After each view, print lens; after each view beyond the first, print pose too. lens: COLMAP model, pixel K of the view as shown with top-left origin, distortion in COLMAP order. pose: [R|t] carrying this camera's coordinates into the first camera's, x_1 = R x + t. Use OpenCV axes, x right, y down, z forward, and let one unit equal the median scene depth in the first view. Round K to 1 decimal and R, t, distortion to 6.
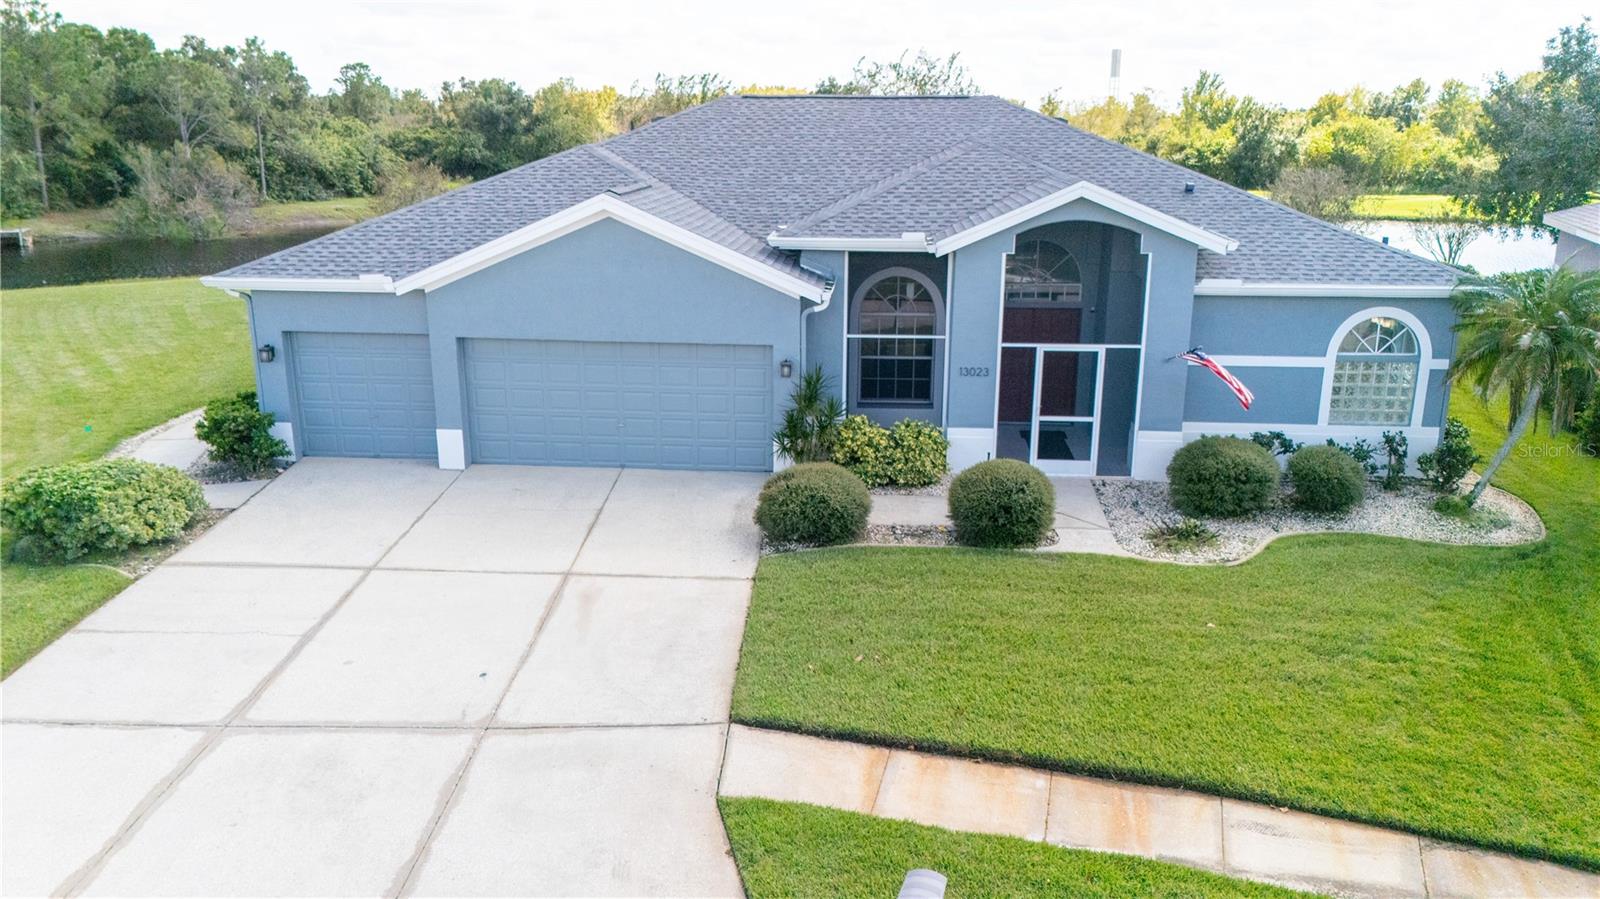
lens RADIAL K [[1181.3, 0, 800.0], [0, 1181.3, 449.5], [0, 0, 1]] dist [0.051159, -0.038584]
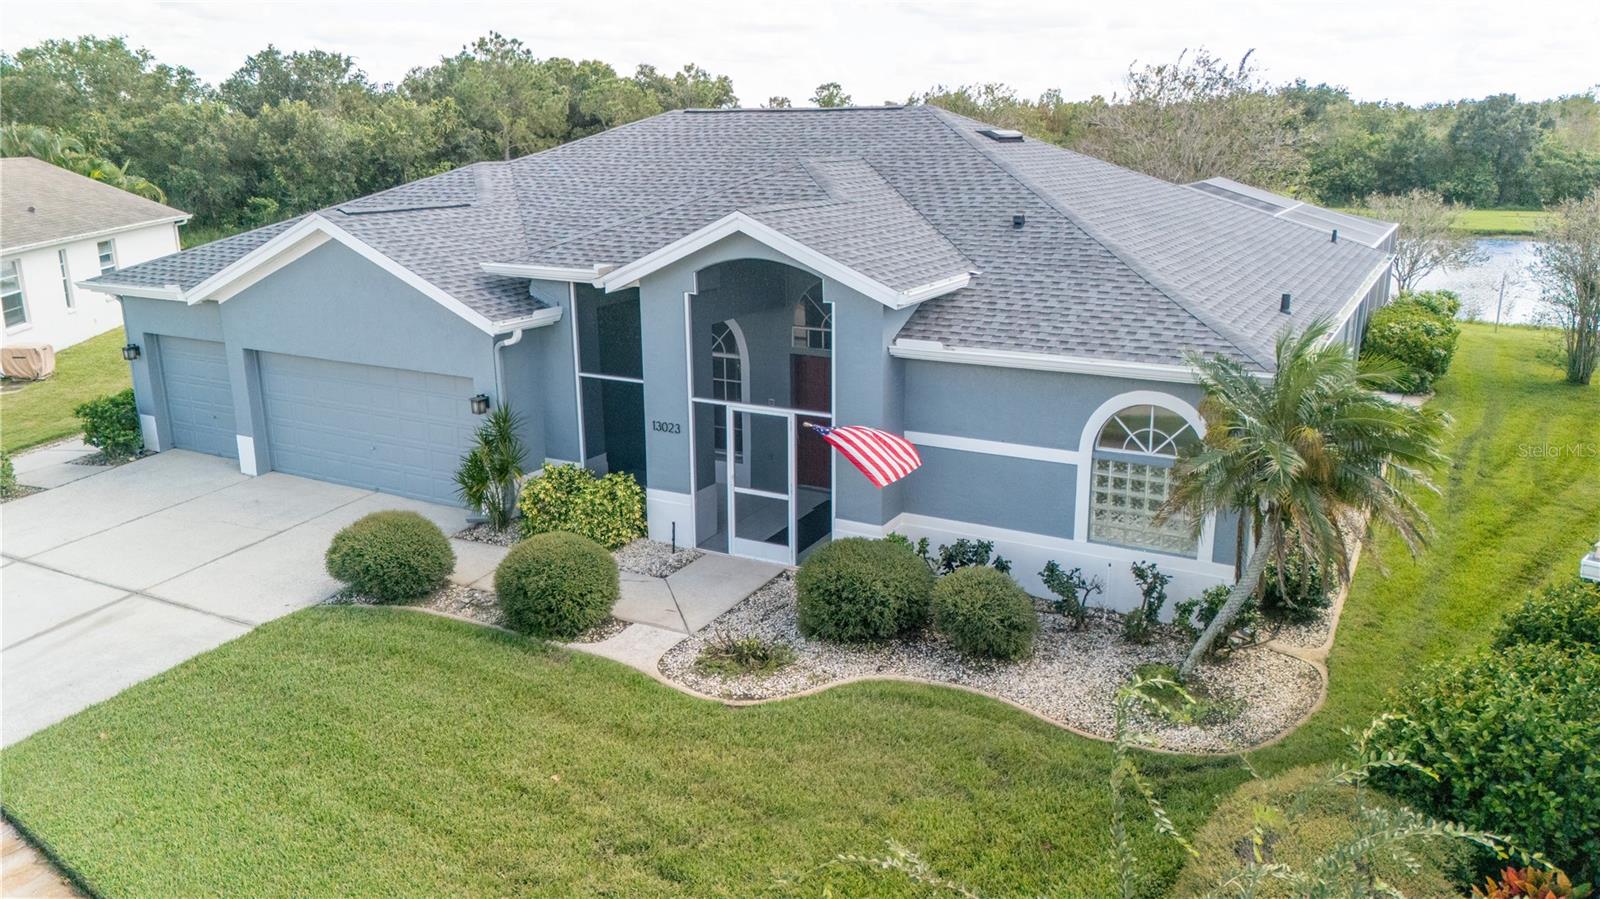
lens RADIAL K [[1169.6, 0, 800.0], [0, 1169.6, 449.5], [0, 0, 1]] dist [0.058426, 0.000416]
pose [[0.906017, 0.099900, -0.411282, 0.614629], [-0.102721, 0.994593, 0.015299, -0.075687], [0.410586, 0.028386, 0.911380, 0.271191]]
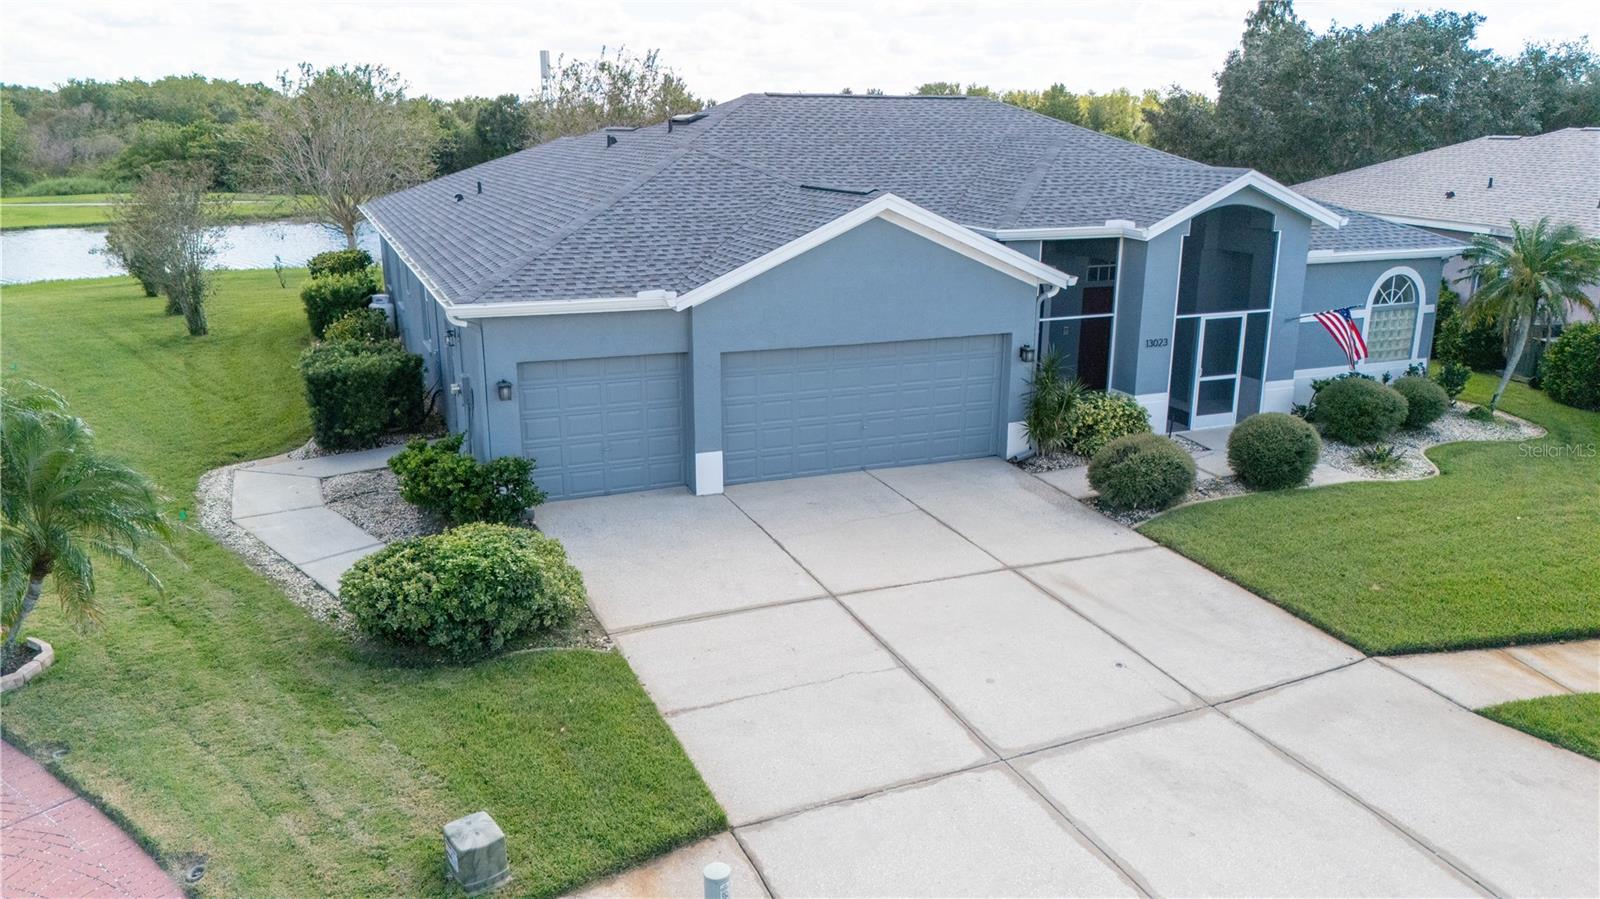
lens RADIAL K [[1181.3, 0, 800.0], [0, 1181.3, 449.5], [0, 0, 1]] dist [0.051159, -0.038584]
pose [[0.891753, -0.118865, 0.436632, -0.679309], [0.118403, 0.992560, 0.028386, -0.039089], [-0.436758, 0.026385, 0.899192, 0.148696]]
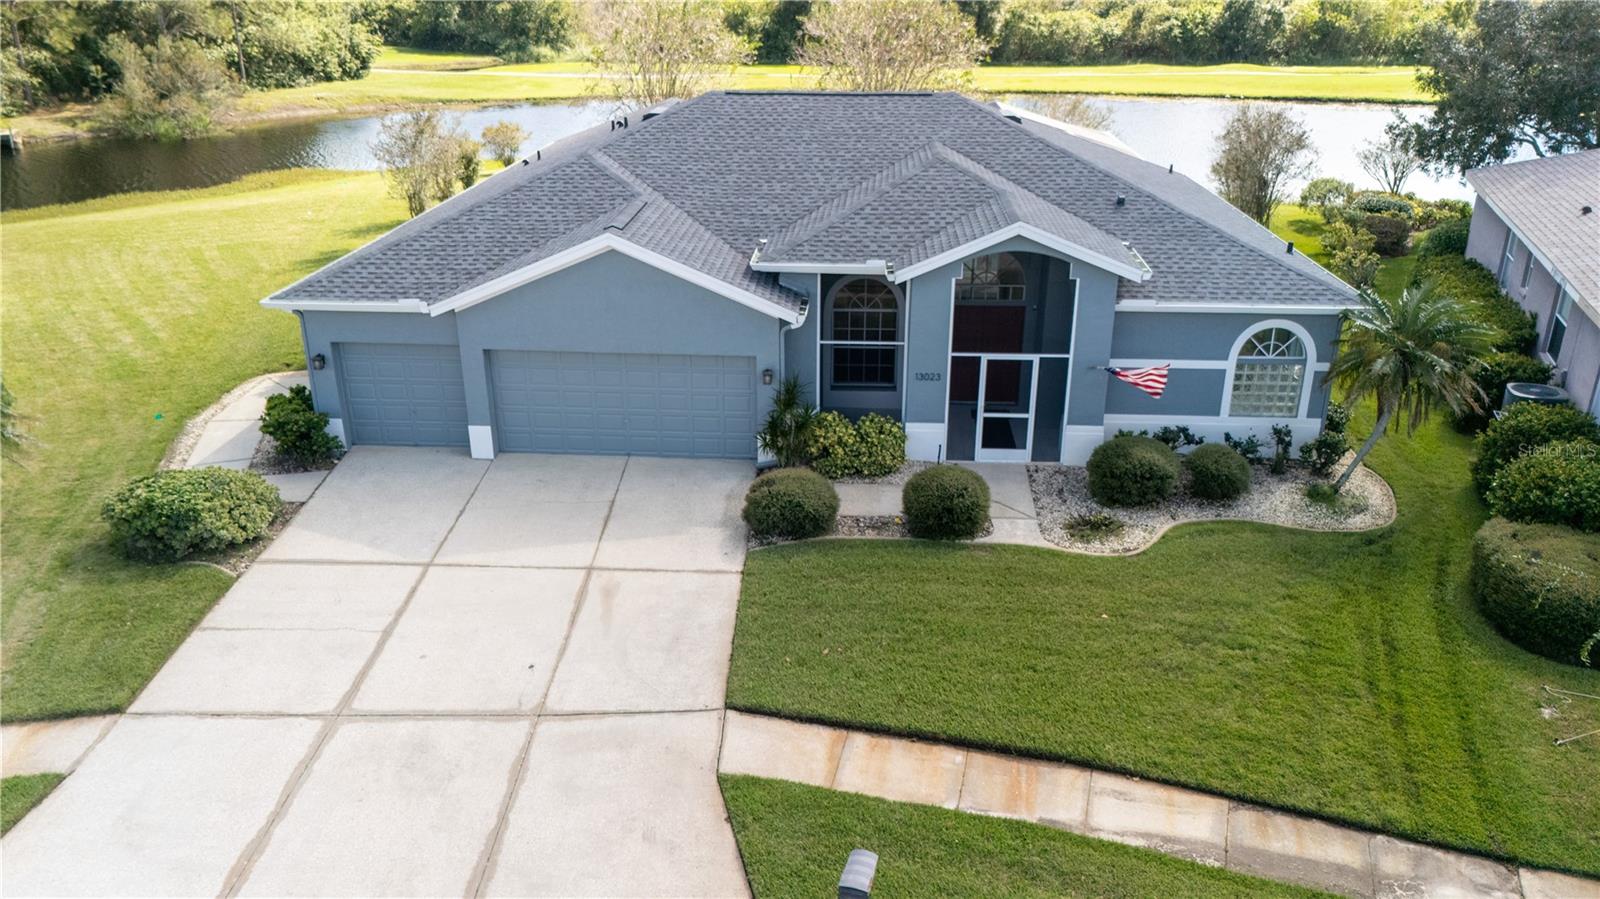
lens RADIAL K [[1181.3, 0, 800.0], [0, 1181.3, 449.5], [0, 0, 1]] dist [0.051159, -0.038584]
pose [[0.999905, -0.008107, 0.011187, 0.006981], [0.006699, 0.992675, 0.120630, -0.141526], [-0.012083, -0.120544, 0.992634, -0.175508]]
